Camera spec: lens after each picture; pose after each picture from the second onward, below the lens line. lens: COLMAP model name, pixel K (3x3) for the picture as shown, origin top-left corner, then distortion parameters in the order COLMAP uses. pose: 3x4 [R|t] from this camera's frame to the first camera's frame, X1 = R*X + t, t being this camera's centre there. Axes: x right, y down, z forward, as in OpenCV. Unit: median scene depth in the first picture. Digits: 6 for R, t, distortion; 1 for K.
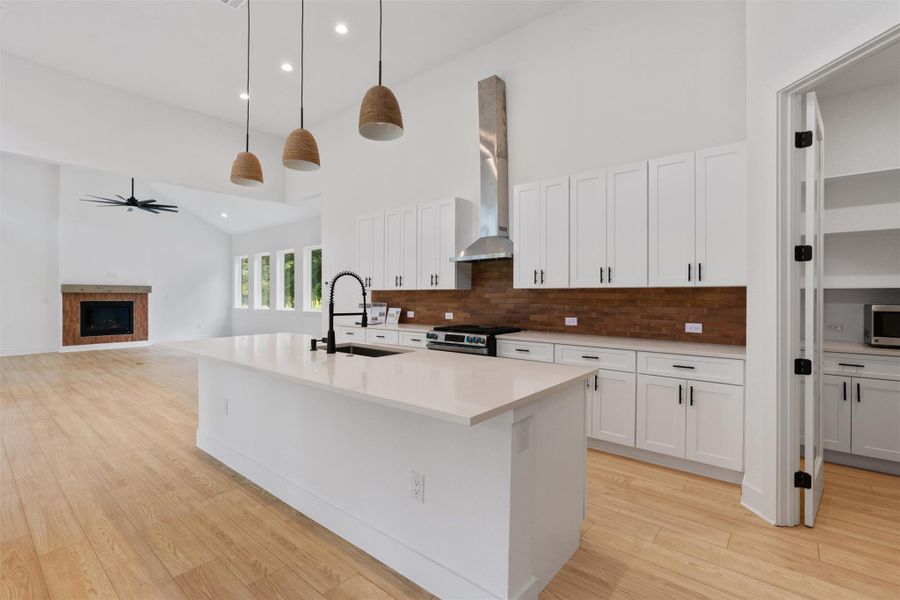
lens RADIAL K [[408.6, 0, 449.8], [0, 408.6, 296.8], [0, 0, 1]] dist [-0.001225, -0.000011]
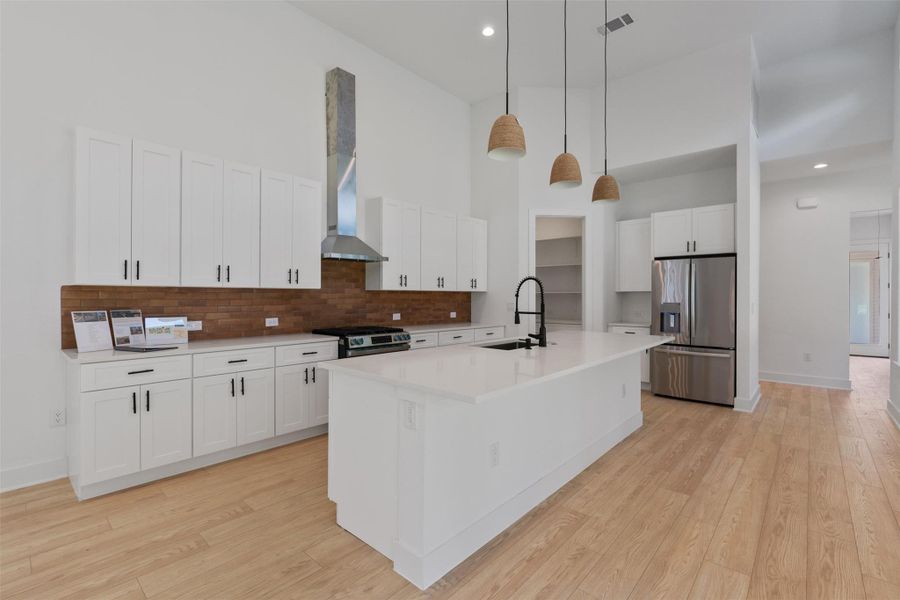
lens RADIAL K [[405.6, 0, 445.3], [0, 405.6, 292.9], [0, 0, 1]] dist [-0.000389, 0.000151]
pose [[0.040152, 0.007519, 0.999165, -1.120171], [-0.000811, 0.999972, -0.007493, -0.004856], [-0.999193, -0.000510, 0.040157, 0.944708]]
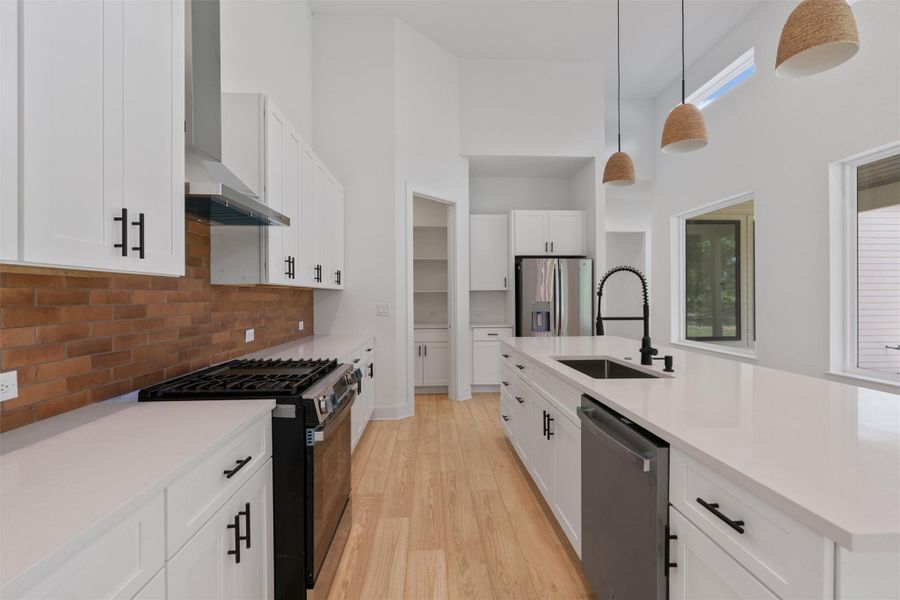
lens RADIAL K [[408.6, 0, 449.8], [0, 408.6, 296.8], [0, 0, 1]] dist [-0.001225, -0.000011]
pose [[-0.679055, 0.000887, 0.734086, -0.486845], [0.004110, 0.999988, 0.002594, -0.003862], [-0.734075, 0.004779, -0.679051, 1.431315]]
